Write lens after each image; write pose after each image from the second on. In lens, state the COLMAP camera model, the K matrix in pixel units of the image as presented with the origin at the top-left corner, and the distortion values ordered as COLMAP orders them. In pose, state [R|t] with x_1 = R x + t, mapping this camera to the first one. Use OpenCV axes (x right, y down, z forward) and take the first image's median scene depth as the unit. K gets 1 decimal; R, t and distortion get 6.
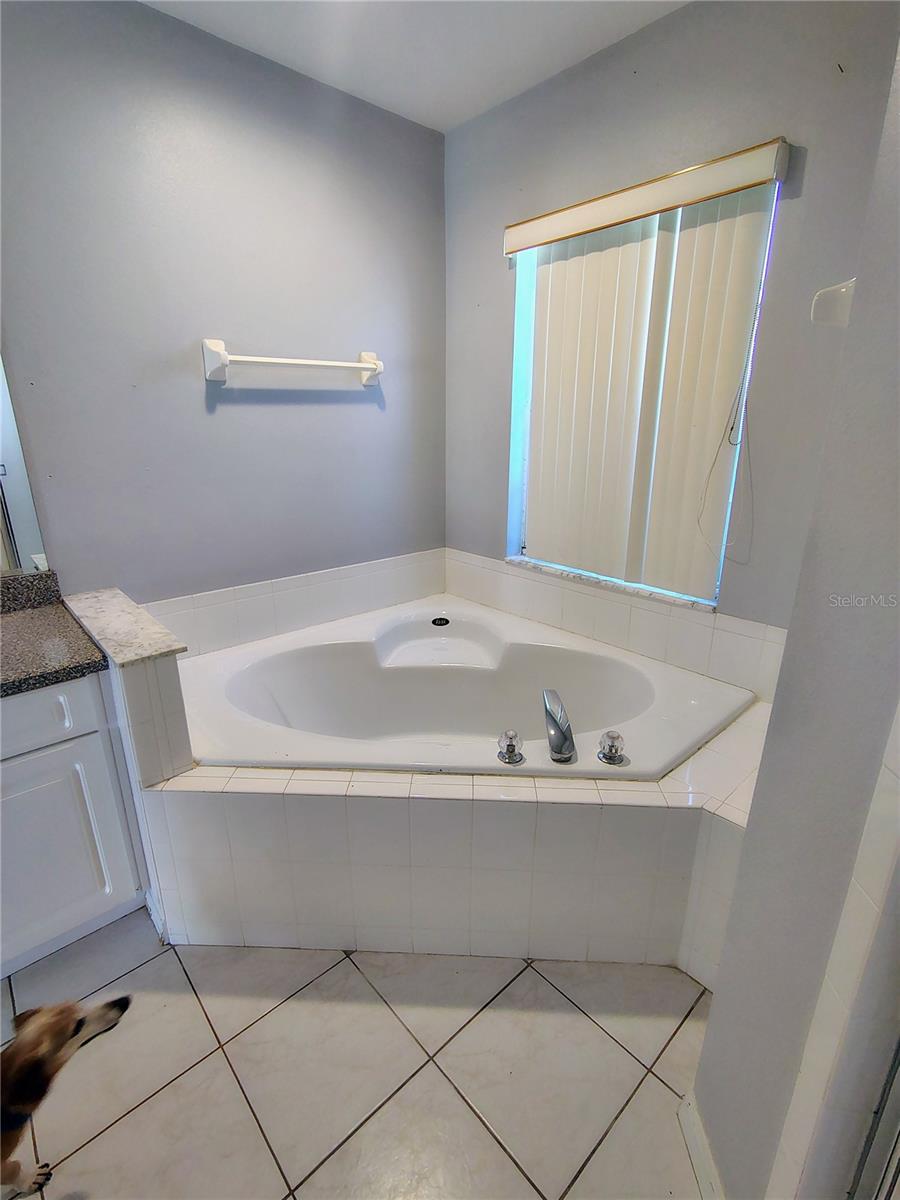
lens RADIAL K [[563.1, 0, 442.4], [0, 563.1, 599.9], [0, 0, 1]] dist [-0.005985, 0.000320]
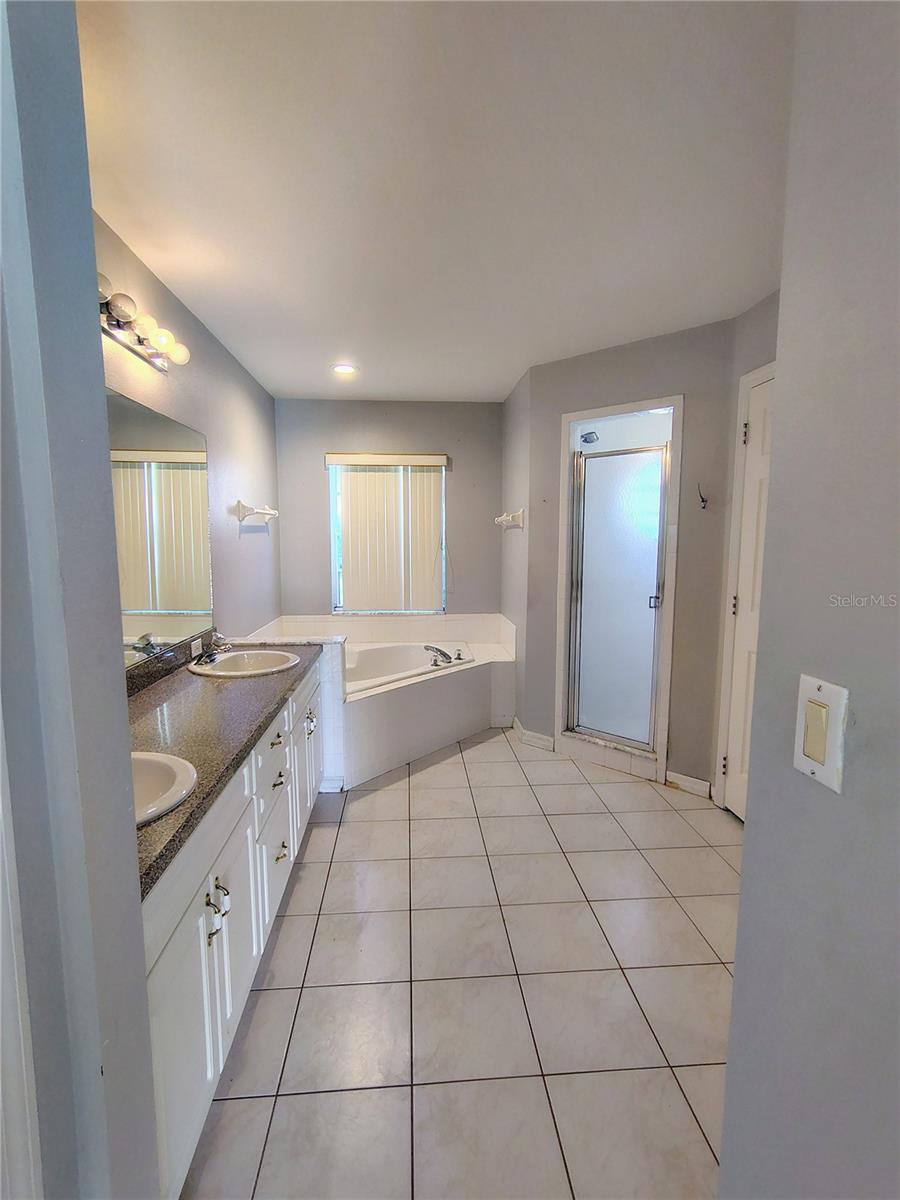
lens RADIAL K [[563.1, 0, 442.4], [0, 563.1, 599.9], [0, 0, 1]] dist [-0.005985, 0.000320]
pose [[0.610039, -0.080147, 0.788308, -1.429222], [0.242161, 0.966130, -0.089172, 0.172355], [-0.754460, 0.245296, 0.608785, -0.516596]]
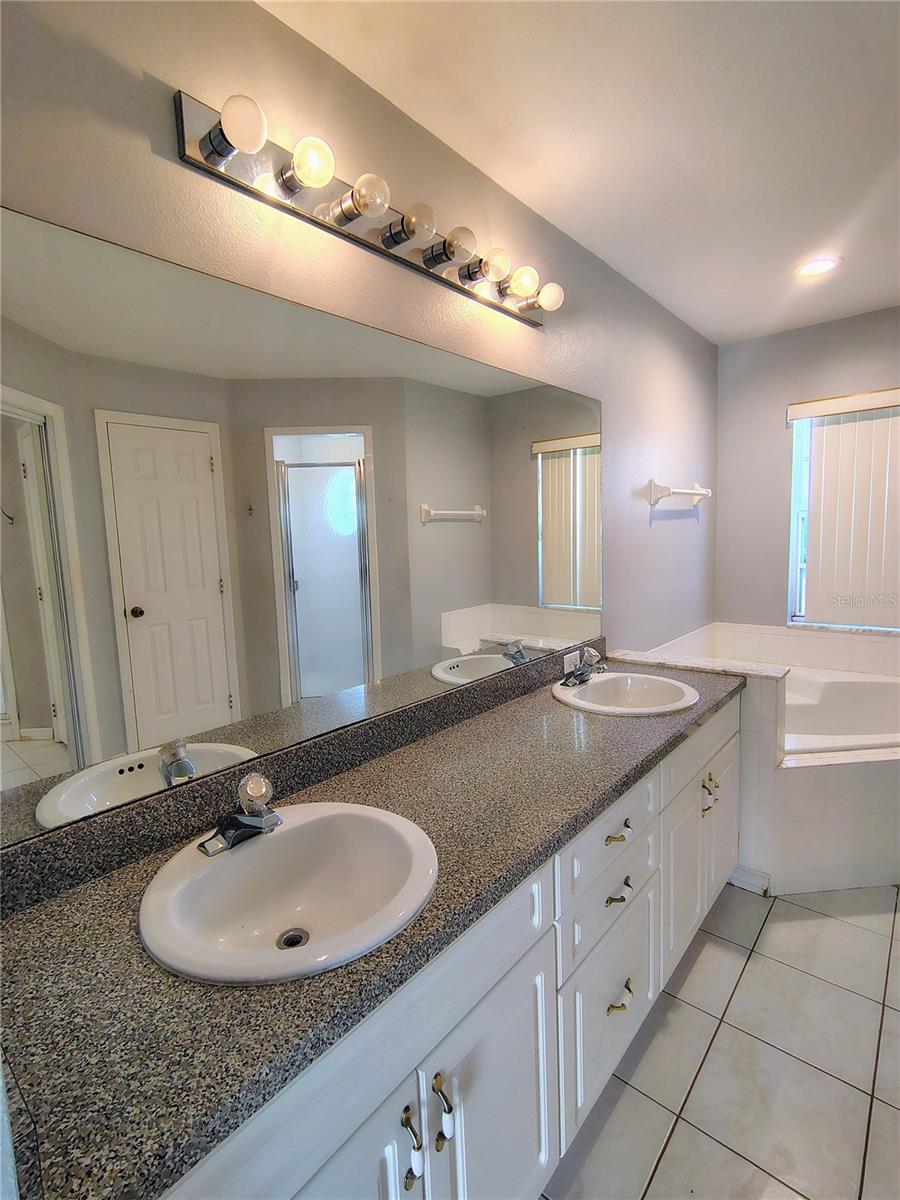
lens RADIAL K [[563.1, 0, 442.4], [0, 563.1, 599.9], [0, 0, 1]] dist [-0.005985, 0.000320]
pose [[0.991547, -0.043446, 0.122257, -1.110931], [0.067402, 0.977631, -0.199237, 0.102933], [-0.110866, 0.205793, 0.972295, -0.294246]]
